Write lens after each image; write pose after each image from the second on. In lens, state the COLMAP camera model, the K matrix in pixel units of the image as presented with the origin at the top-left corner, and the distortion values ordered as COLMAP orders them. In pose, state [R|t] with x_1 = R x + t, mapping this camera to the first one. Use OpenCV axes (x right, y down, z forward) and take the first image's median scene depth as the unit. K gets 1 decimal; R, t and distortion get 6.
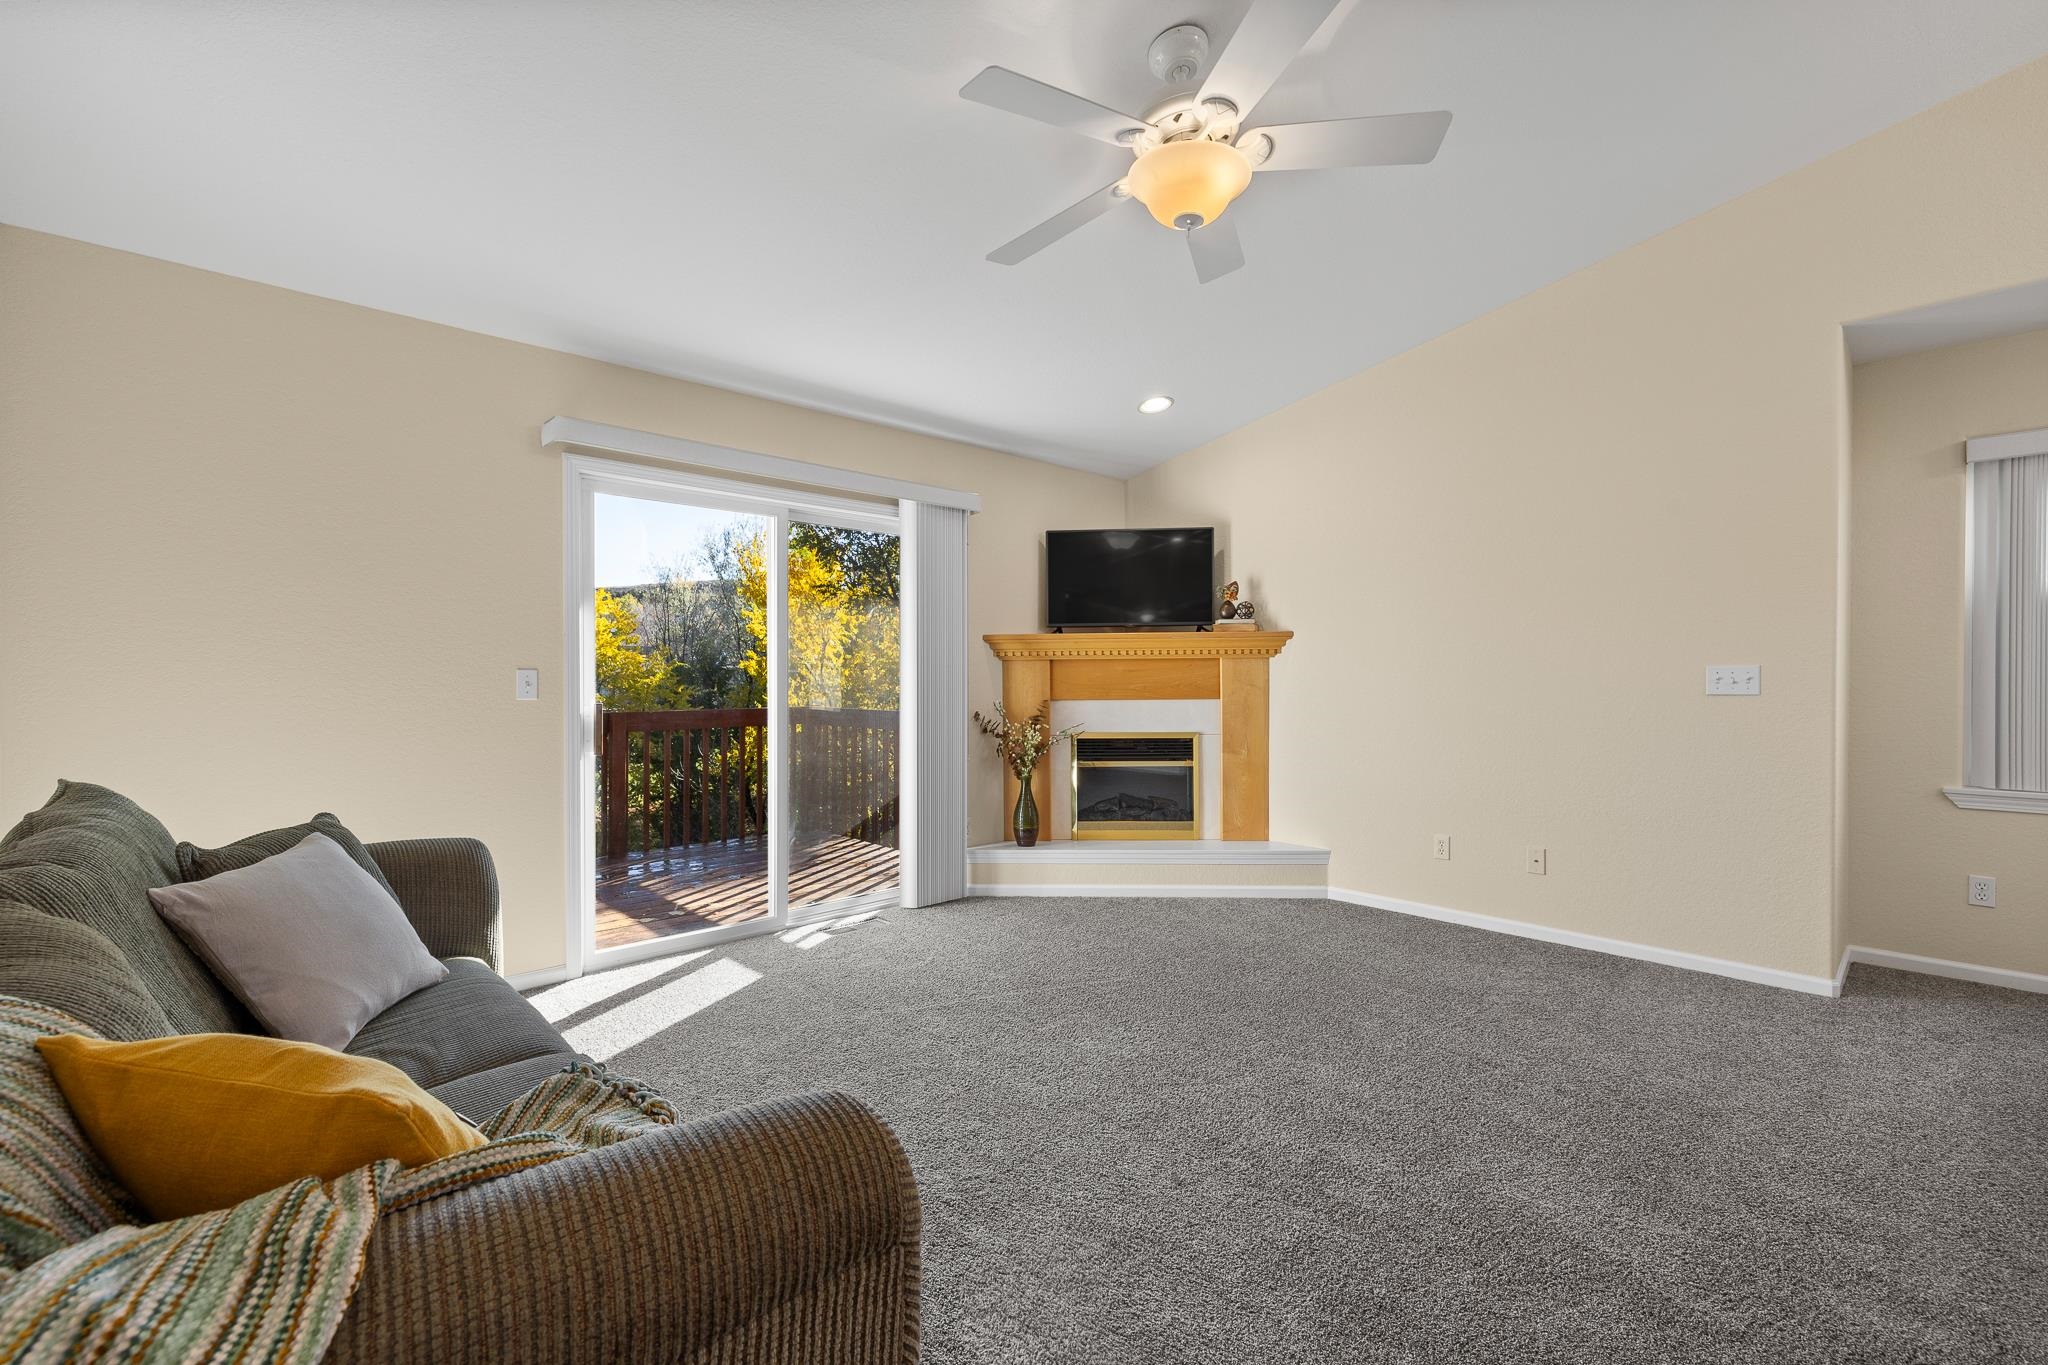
lens RADIAL K [[853.1, 0, 1030.7], [0, 853.1, 692.3], [0, 0, 1]] dist [-0.004036, 0.000603]
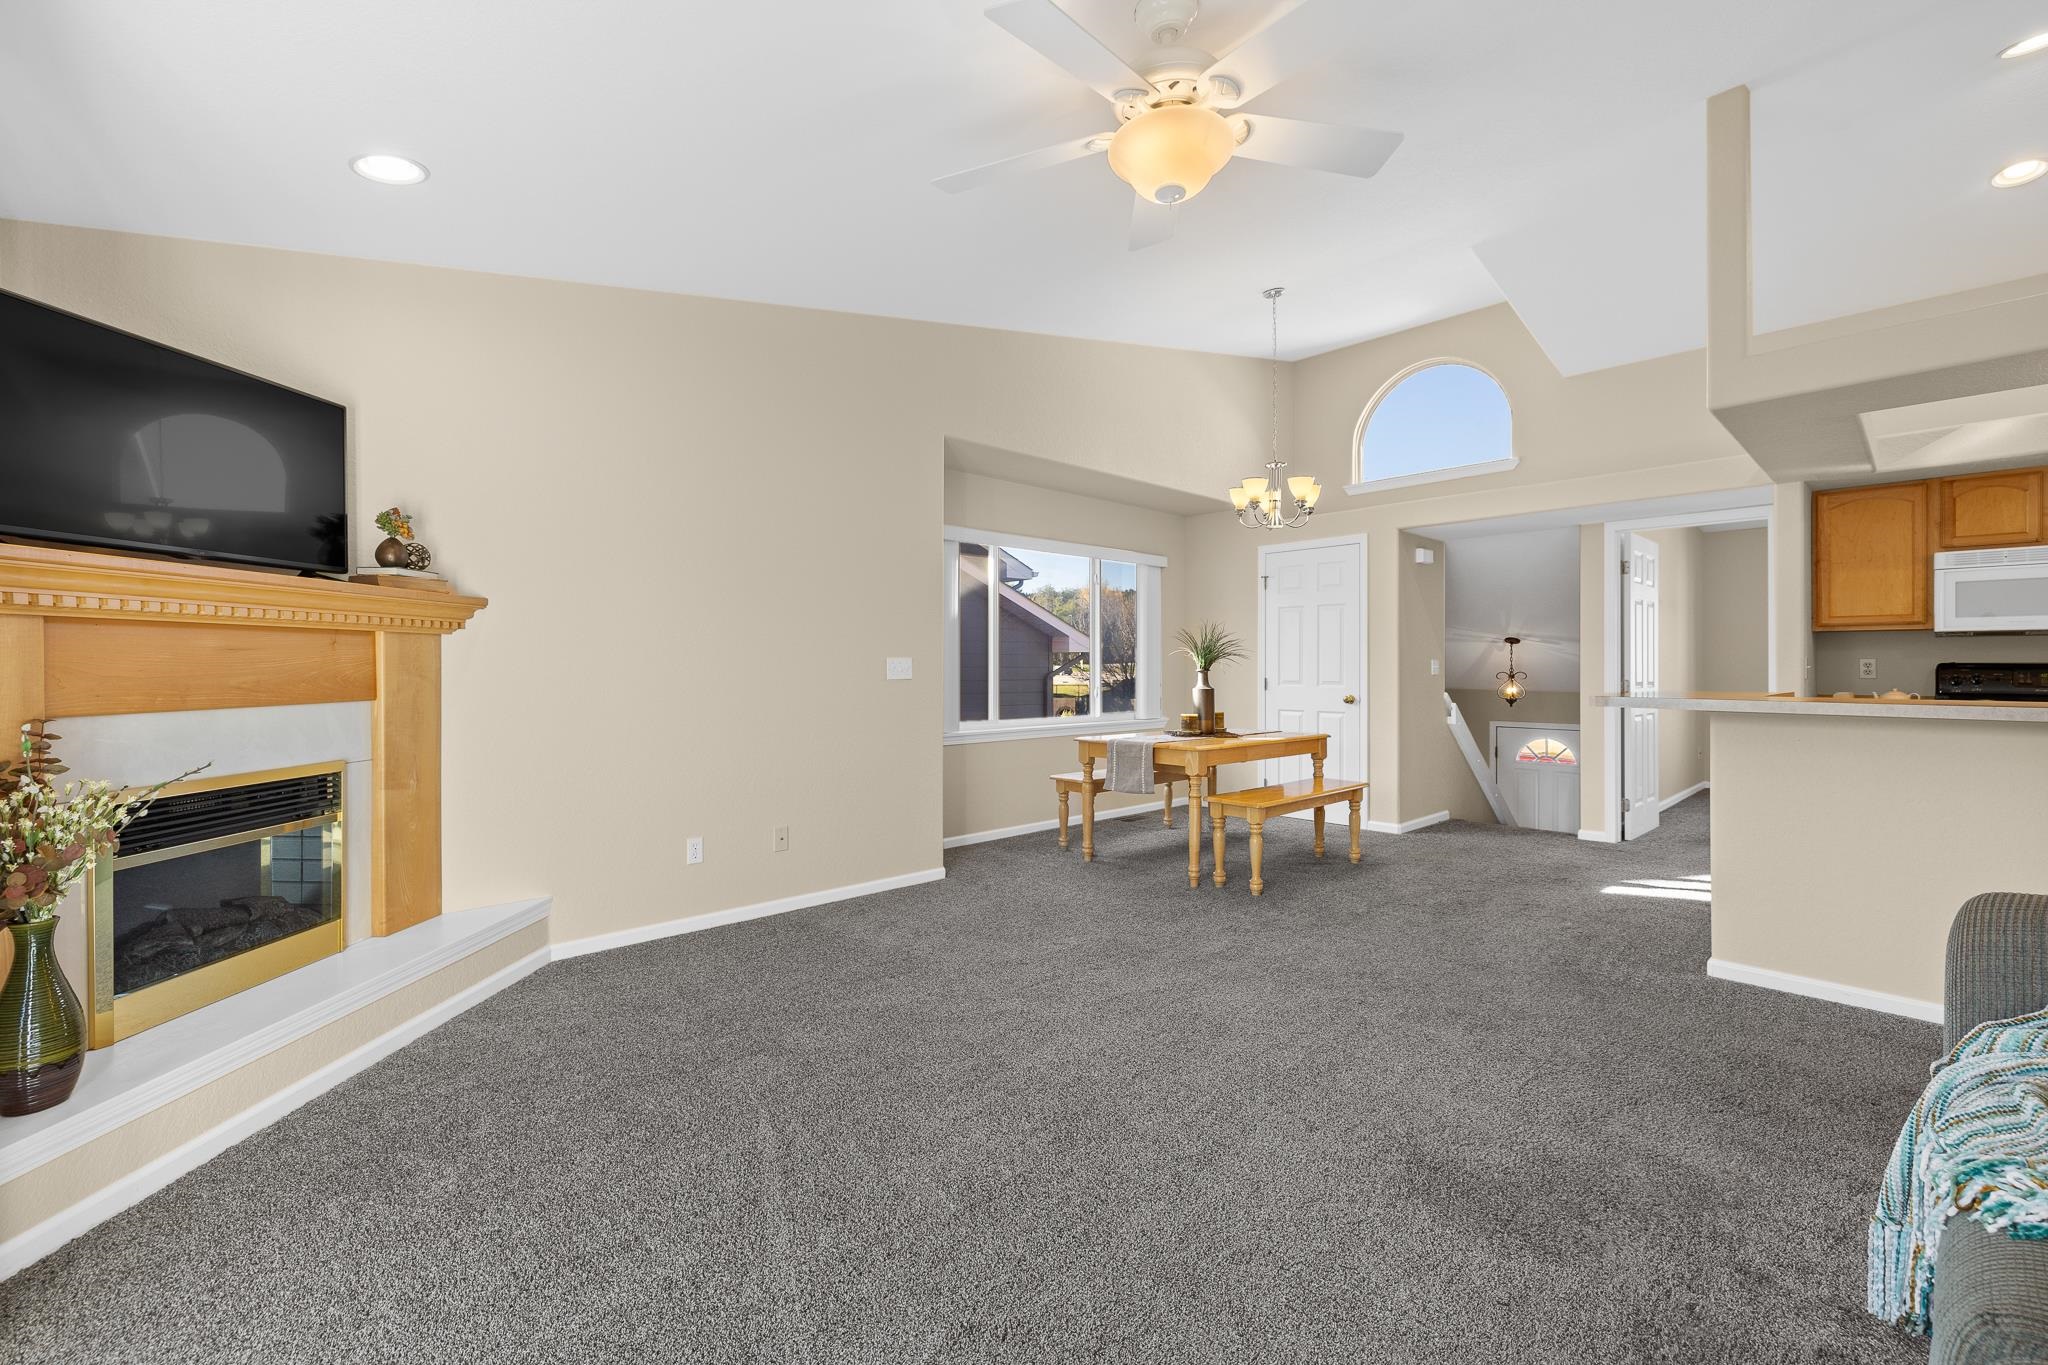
lens RADIAL K [[853.1, 0, 1027.0], [0, 853.1, 671.0], [0, 0, 1]] dist [-0.004036, 0.000603]
pose [[-0.001554, -0.001198, 0.999998, -0.375537], [0.017912, 0.999839, 0.001226, -0.005572], [-0.999838, 0.017913, -0.001532, 0.552646]]
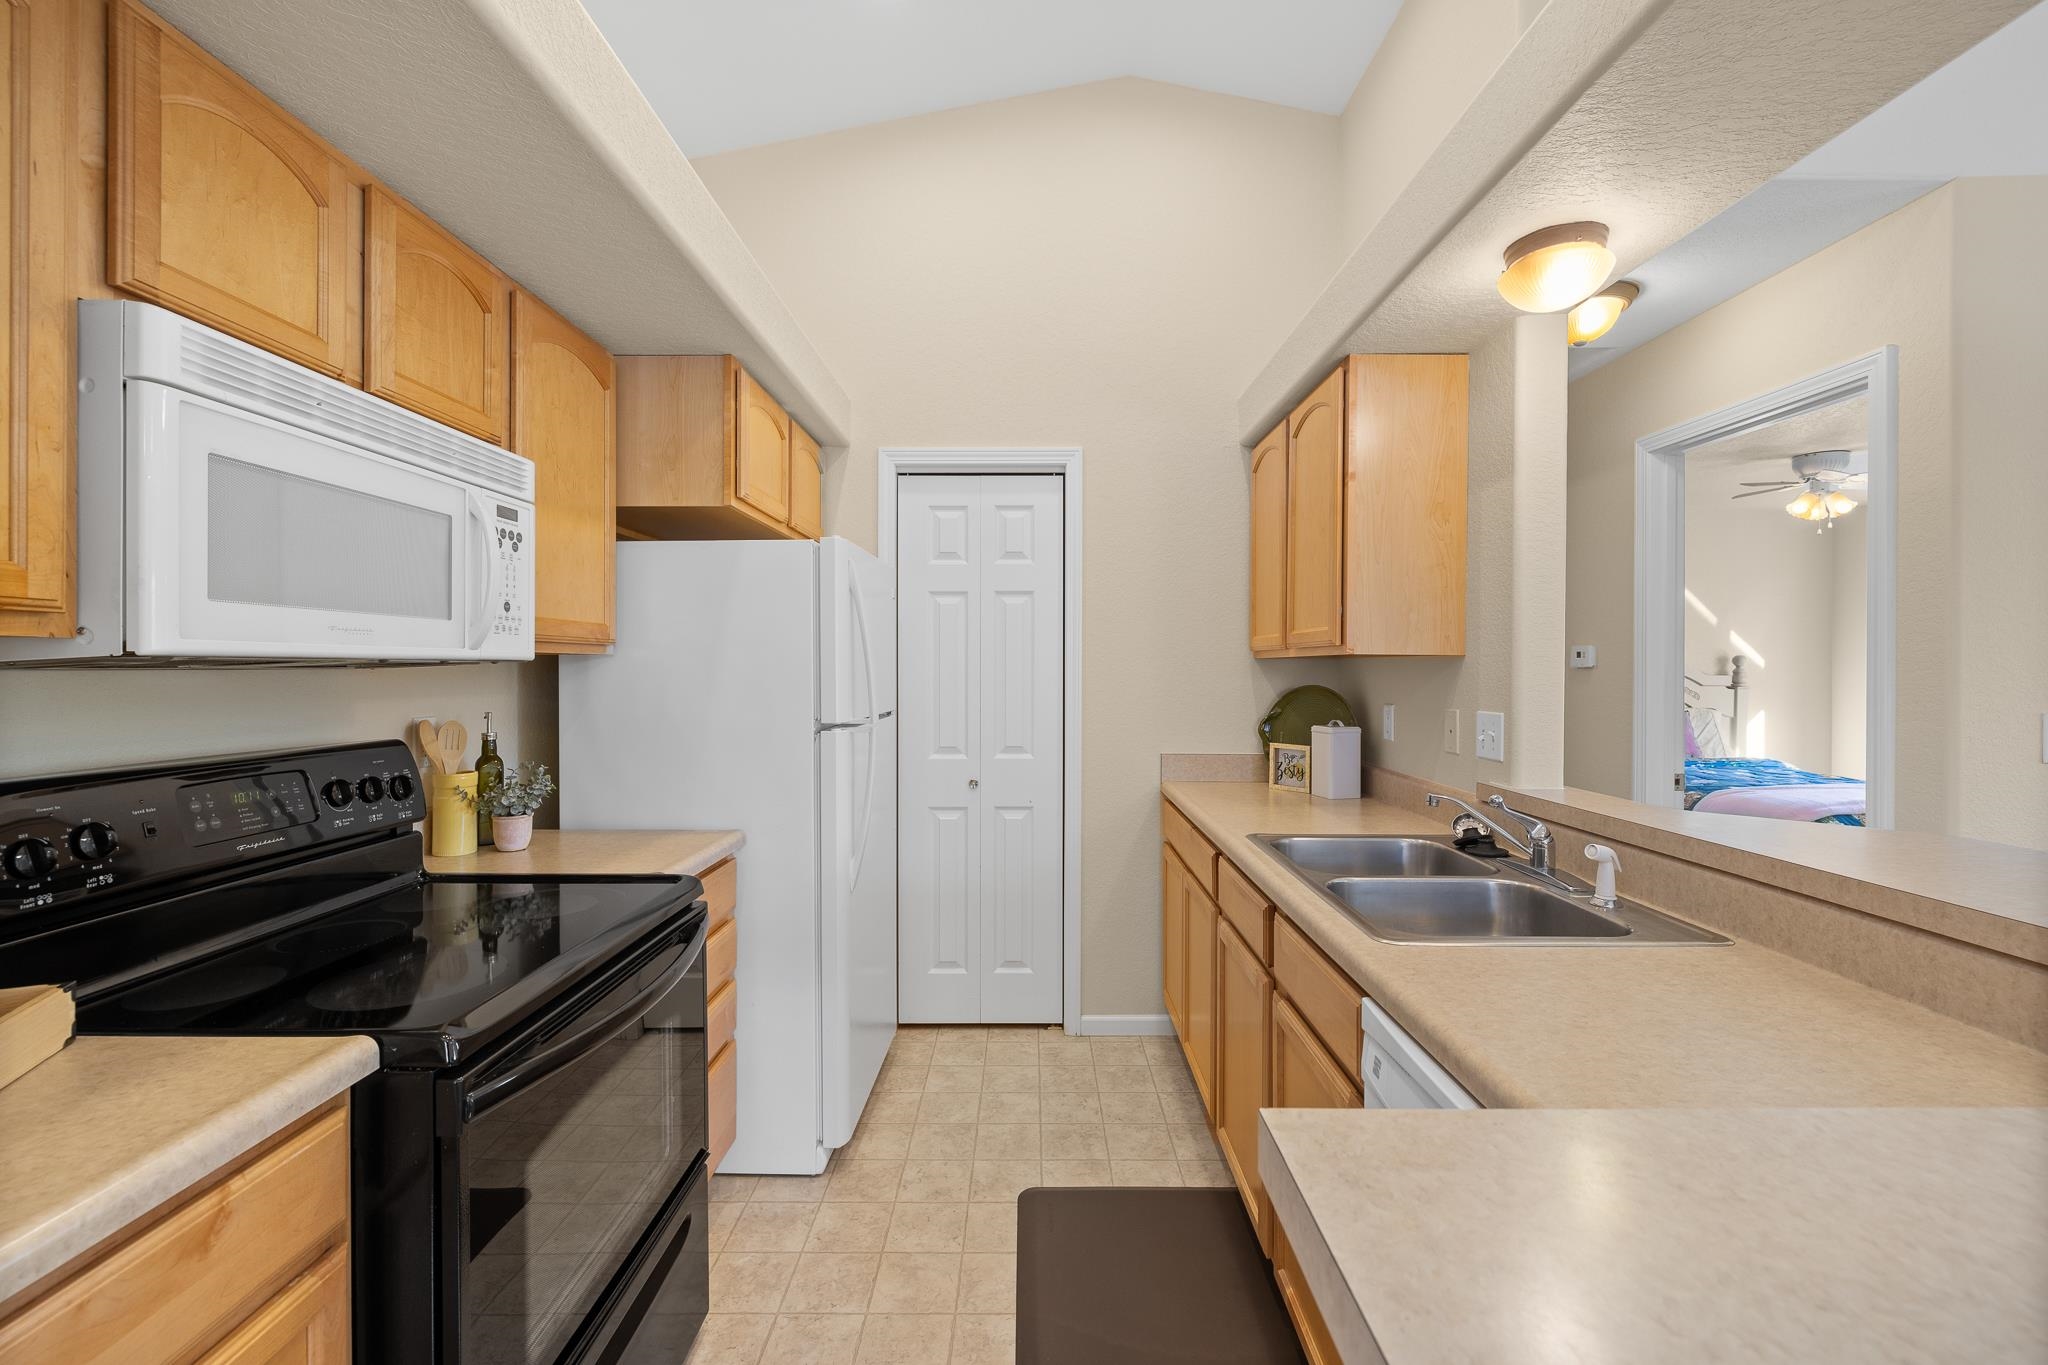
lens RADIAL K [[853.1, 0, 1025.7], [0, 853.1, 673.1], [0, 0, 1]] dist [-0.004036, 0.000603]
pose [[-0.682109, 0.008368, -0.731203, 0.526371], [-0.010873, 0.999708, 0.021584, -0.031673], [0.731170, 0.022673, -0.681818, -0.119231]]
